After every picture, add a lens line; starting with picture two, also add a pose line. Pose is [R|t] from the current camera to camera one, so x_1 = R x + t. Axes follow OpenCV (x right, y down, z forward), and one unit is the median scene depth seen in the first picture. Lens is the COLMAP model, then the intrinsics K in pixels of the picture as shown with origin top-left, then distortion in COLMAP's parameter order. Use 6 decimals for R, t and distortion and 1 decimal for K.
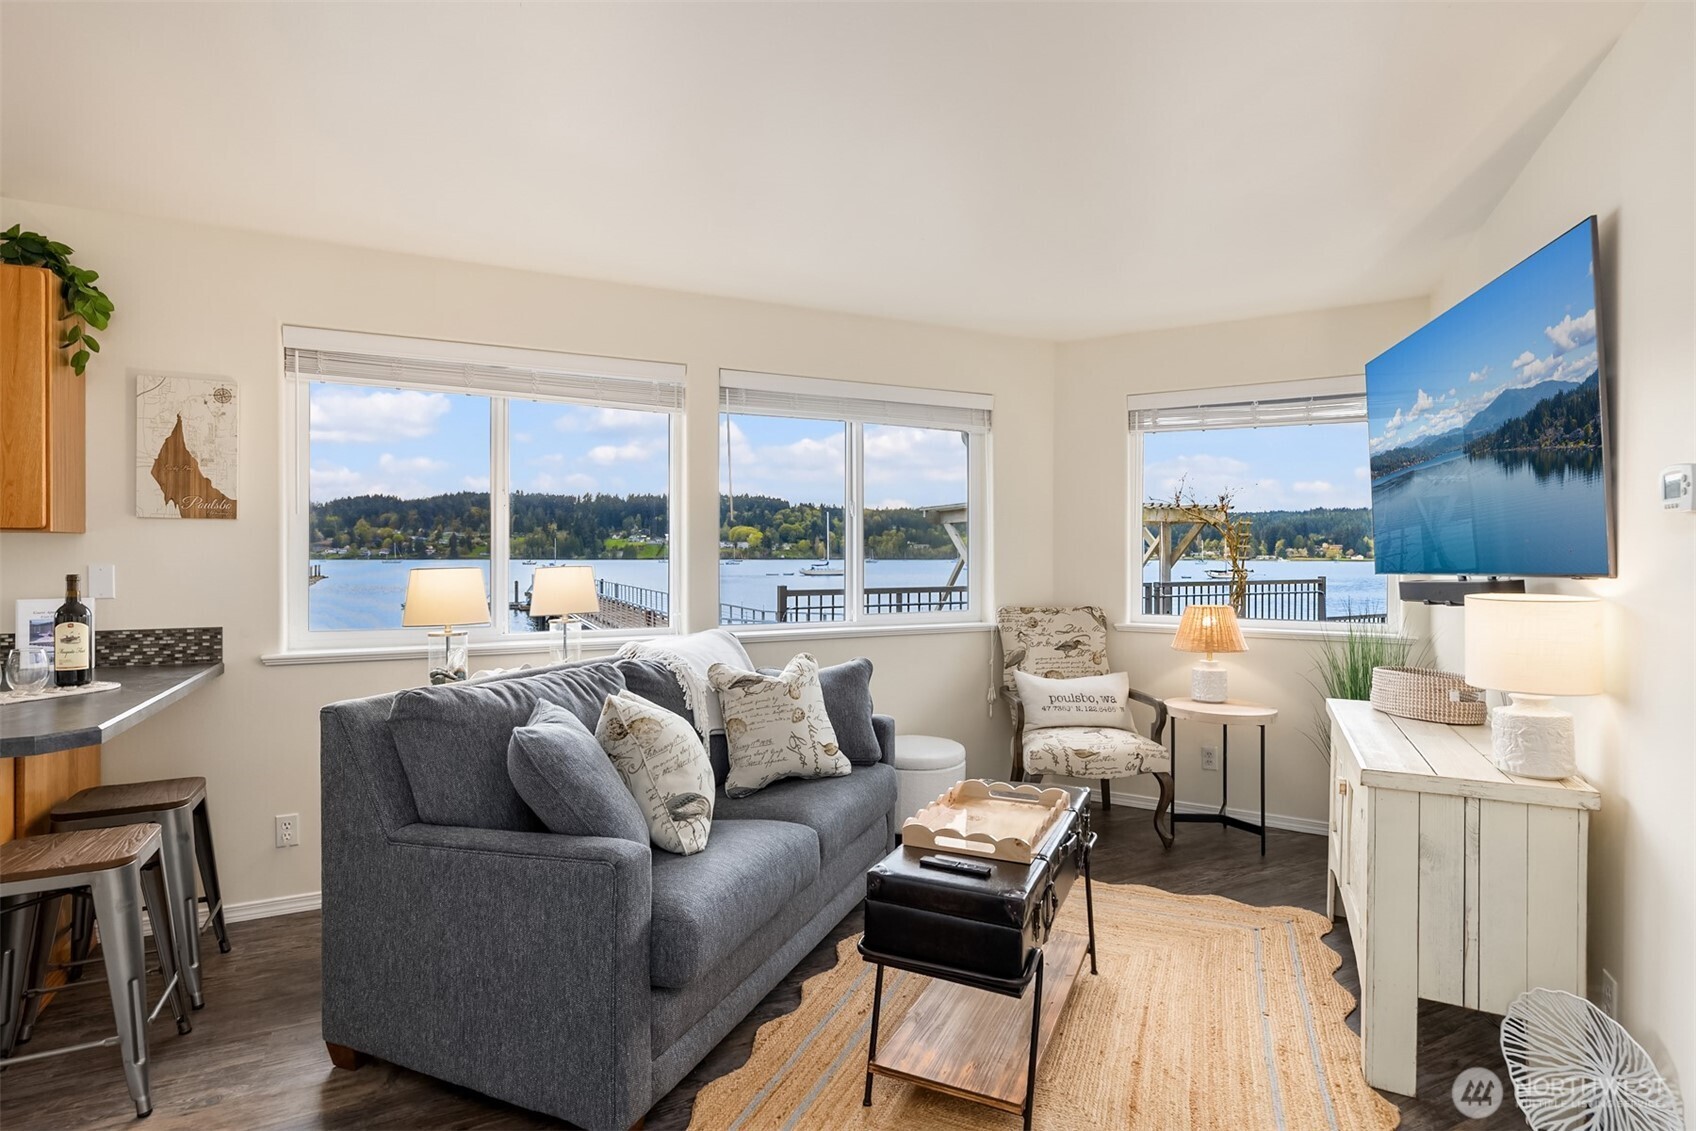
lens RADIAL K [[862.2, 0, 840.0], [0, 862.2, 558.5], [0, 0, 1]] dist [0.002871, 0.004327]
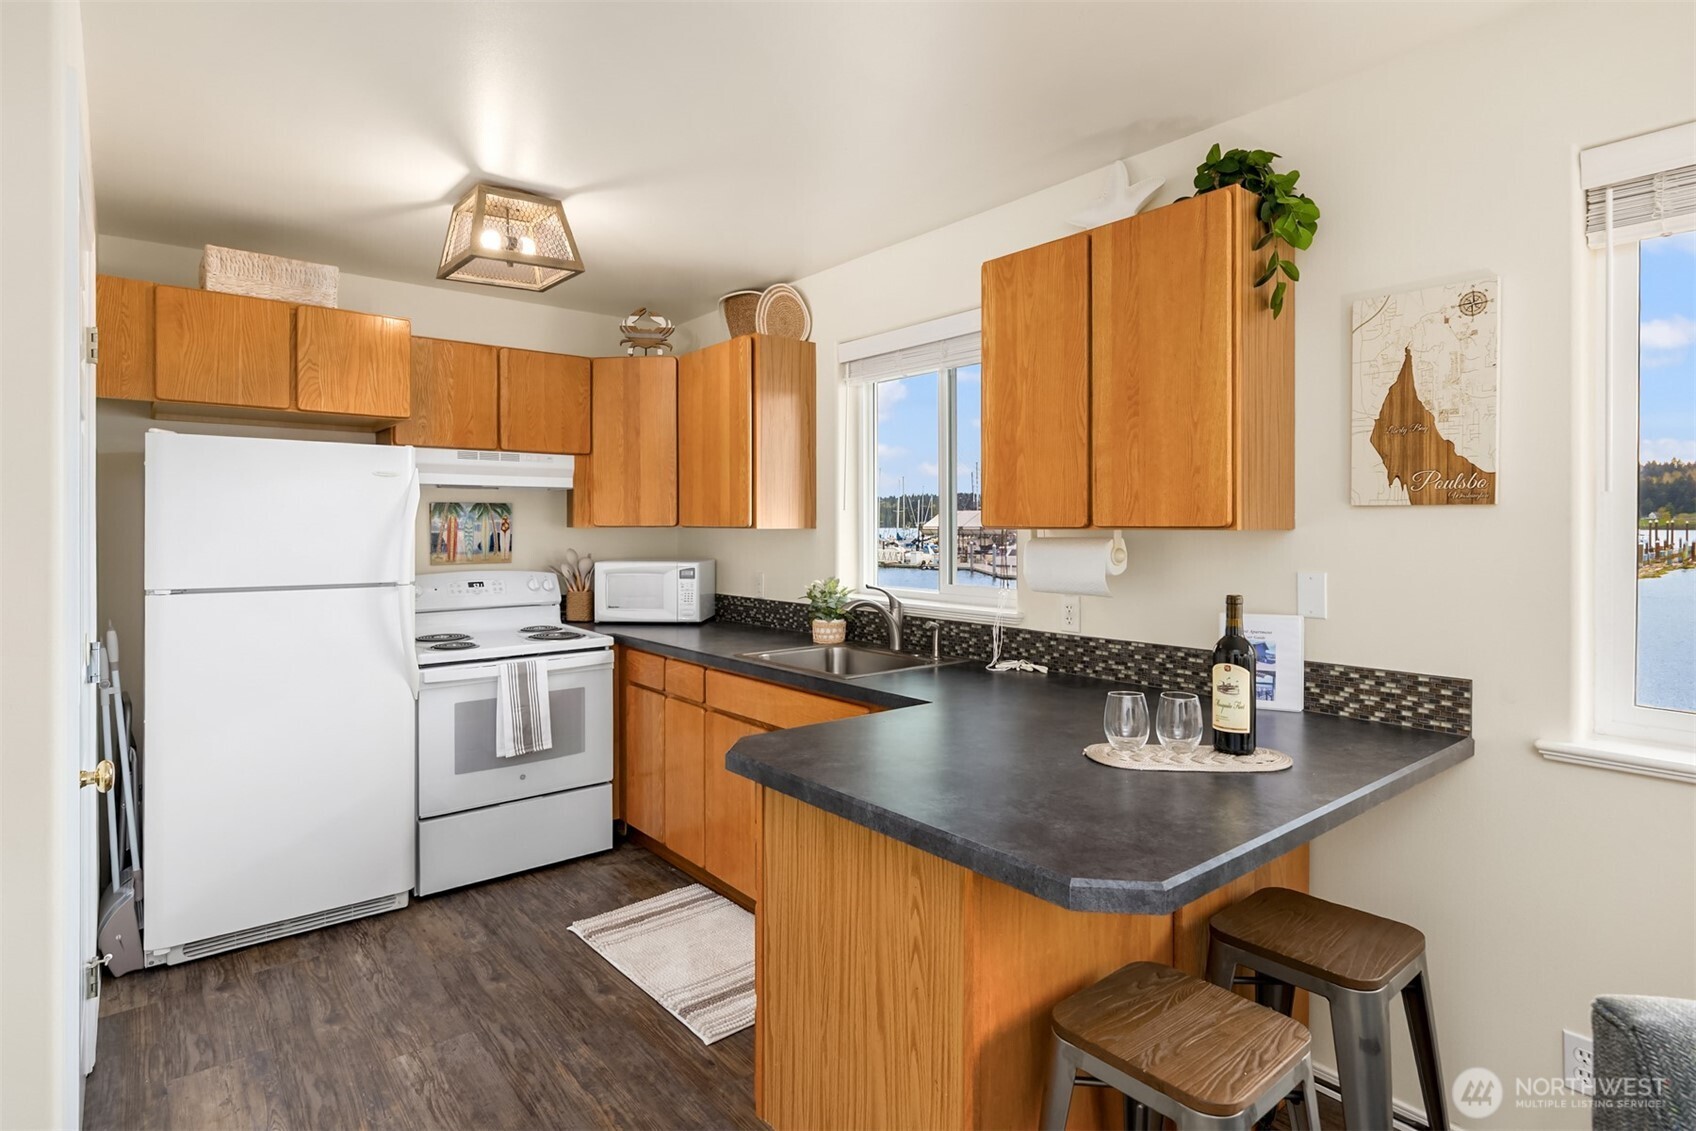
lens RADIAL K [[862.2, 0, 860.7], [0, 862.2, 530.7], [0, 0, 1]] dist [0.002871, 0.004327]
pose [[0.244216, 0.002782, -0.969717, -0.230613], [-0.001585, 0.999996, 0.002469, -0.028678], [0.969720, 0.000934, 0.244219, 0.440754]]
